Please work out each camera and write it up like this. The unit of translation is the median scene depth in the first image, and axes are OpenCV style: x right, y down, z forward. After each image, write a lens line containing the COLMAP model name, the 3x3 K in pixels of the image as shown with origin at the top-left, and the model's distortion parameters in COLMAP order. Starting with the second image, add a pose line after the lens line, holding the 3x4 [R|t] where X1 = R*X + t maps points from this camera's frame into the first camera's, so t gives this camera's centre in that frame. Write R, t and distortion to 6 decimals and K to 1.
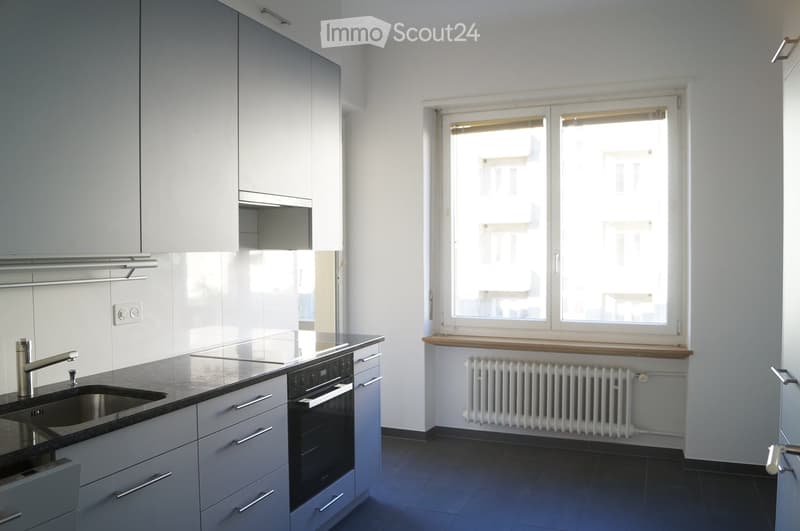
lens RADIAL K [[633.3, 0, 401.9], [0, 633.3, 266.1], [0, 0, 1]] dist [-0.070757, 0.004669]
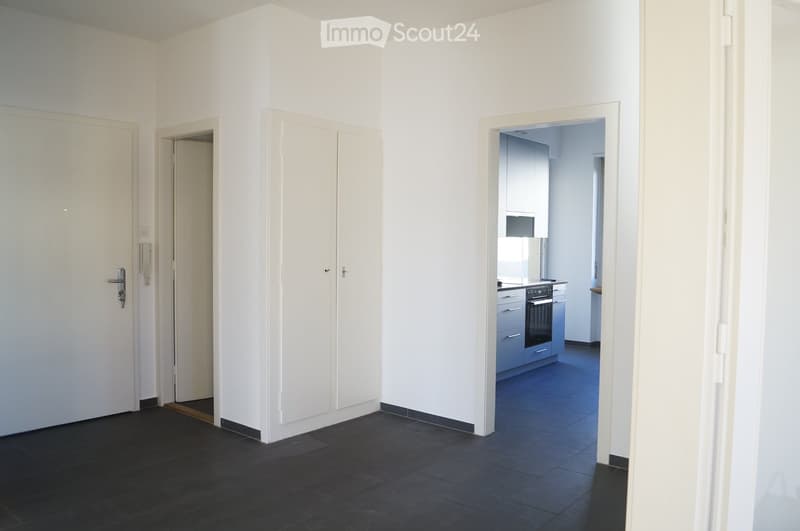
lens RADIAL K [[633.3, 0, 399.7], [0, 633.3, 267.2], [0, 0, 1]] dist [-0.070757, 0.004669]
pose [[0.958021, 0.026636, -0.285458, 0.032437], [-0.021995, 0.999569, 0.019452, 0.044122], [0.285853, -0.012356, 0.958194, -1.156880]]
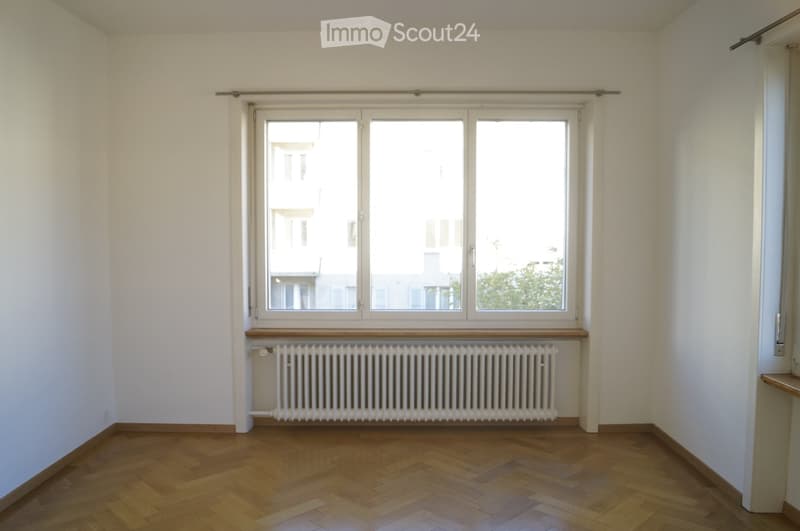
lens RADIAL K [[633.3, 0, 397.5], [0, 633.3, 267.8], [0, 0, 1]] dist [-0.070757, 0.004669]
pose [[0.923748, -0.012487, 0.382797, -0.176111], [0.005196, 0.999785, 0.020073, -0.005455], [-0.382966, -0.016554, 0.923614, 0.036797]]
